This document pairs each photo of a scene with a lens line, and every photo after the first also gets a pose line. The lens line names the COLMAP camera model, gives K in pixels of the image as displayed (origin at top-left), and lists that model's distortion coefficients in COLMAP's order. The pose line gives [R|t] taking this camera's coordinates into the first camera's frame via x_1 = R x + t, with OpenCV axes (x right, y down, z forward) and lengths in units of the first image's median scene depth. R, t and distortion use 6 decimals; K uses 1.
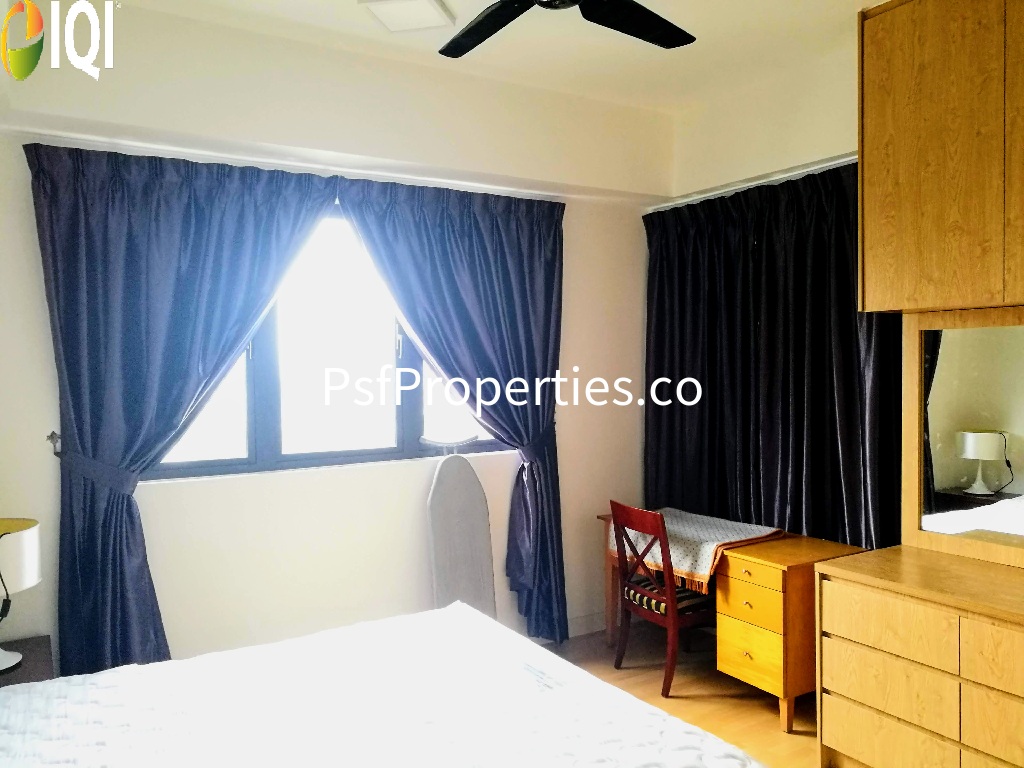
lens RADIAL K [[796.9, 0, 512.0], [0, 796.9, 384.0], [0, 0, 1]] dist [0.000351, 0.002922]
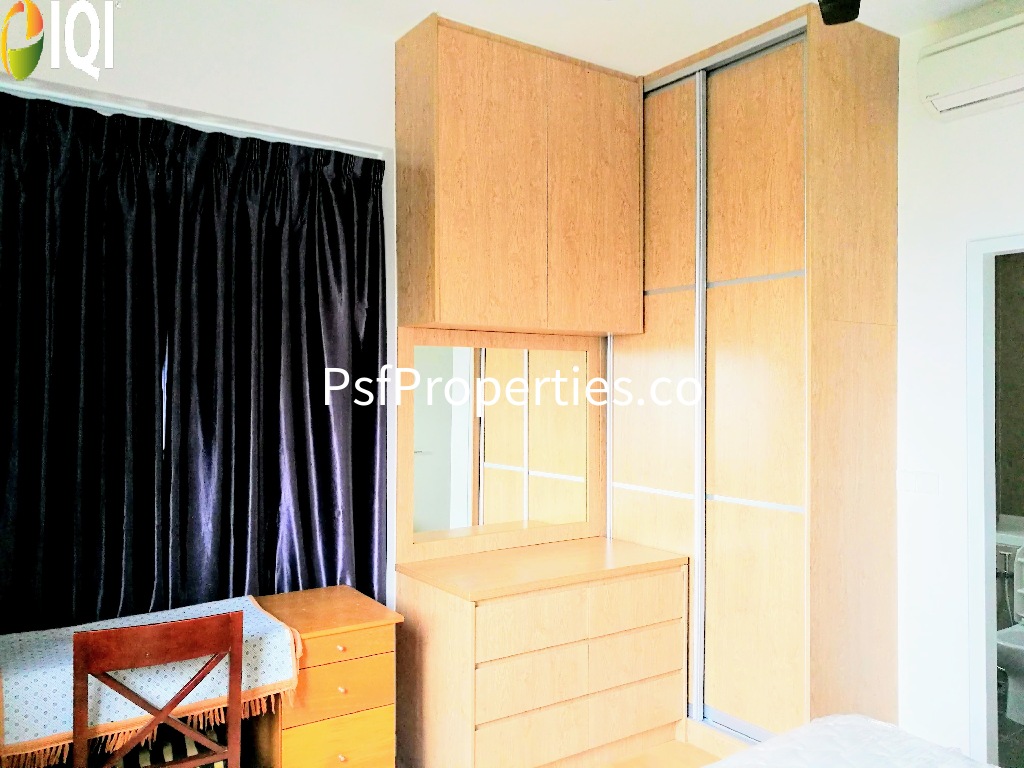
lens RADIAL K [[796.9, 0, 512.0], [0, 796.9, 384.0], [0, 0, 1]] dist [0.000351, 0.002922]
pose [[-0.048843, 0.011572, 0.998739, -0.561866], [0.022433, 0.999693, -0.010486, -0.005109], [-0.998555, 0.021892, -0.049087, 1.030799]]
